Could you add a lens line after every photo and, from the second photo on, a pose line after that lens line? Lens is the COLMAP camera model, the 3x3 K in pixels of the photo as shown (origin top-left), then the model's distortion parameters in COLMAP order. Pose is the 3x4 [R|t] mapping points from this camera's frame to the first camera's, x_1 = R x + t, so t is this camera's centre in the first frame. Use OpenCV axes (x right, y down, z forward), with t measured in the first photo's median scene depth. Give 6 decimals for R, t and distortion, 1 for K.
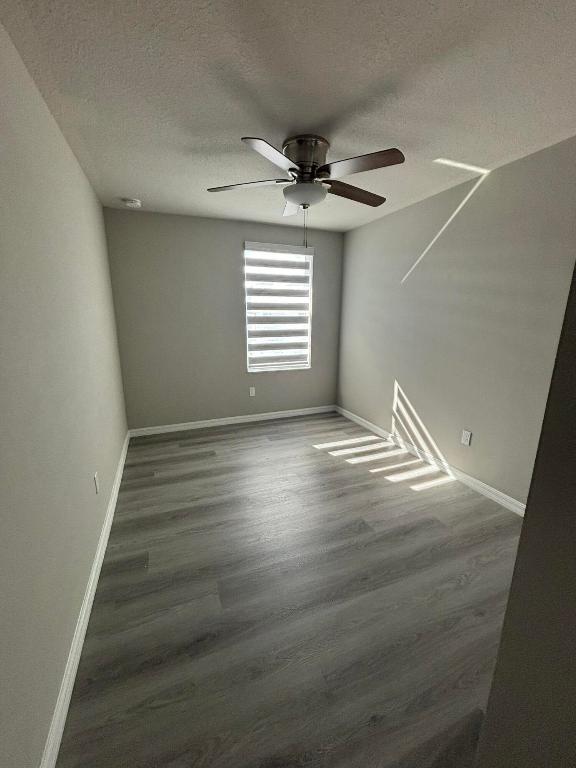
lens RADIAL K [[314.5, 0, 288.3], [0, 314.5, 383.5], [0, 0, 1]] dist [-0.000796, -0.000265]
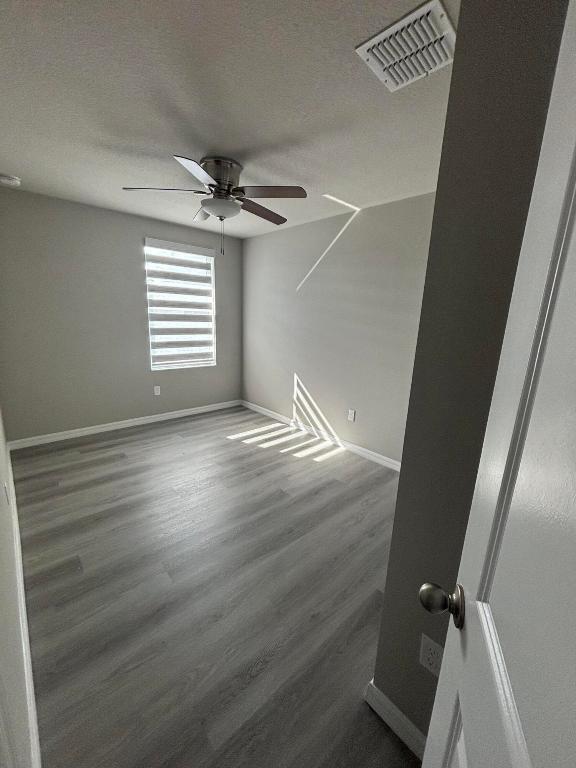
lens RADIAL K [[310.9, 0, 294.5], [0, 310.9, 383.3], [0, 0, 1]] dist [0.000672, -0.000182]
pose [[0.932569, -0.047749, 0.357821, -0.076664], [0.046141, 0.998850, 0.013038, 0.013370], [-0.358032, 0.004352, 0.933699, -0.074657]]
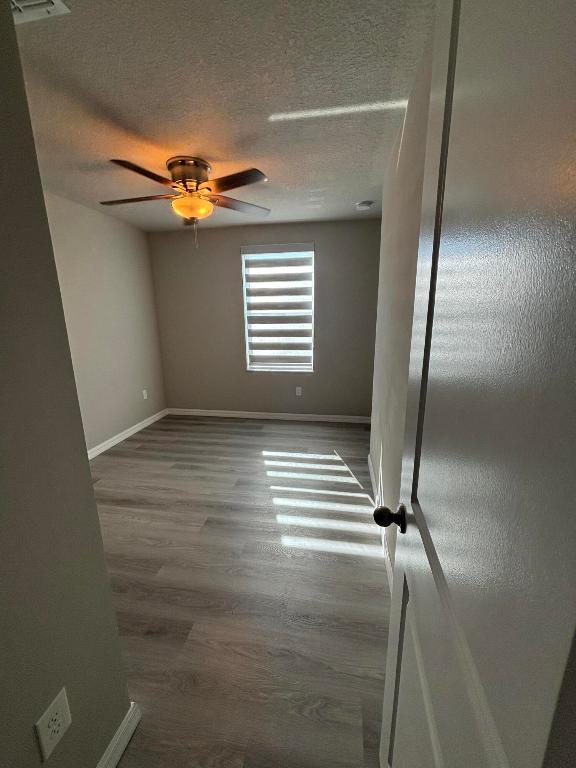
lens RADIAL K [[308.9, 0, 286.4], [0, 308.9, 380.4], [0, 0, 1]] dist [0.000275, 0.000068]
pose [[0.852812, 0.094986, -0.513507, 0.623576], [-0.100730, 0.994773, 0.016720, -0.038235], [0.512411, 0.037466, 0.857923, 0.234172]]
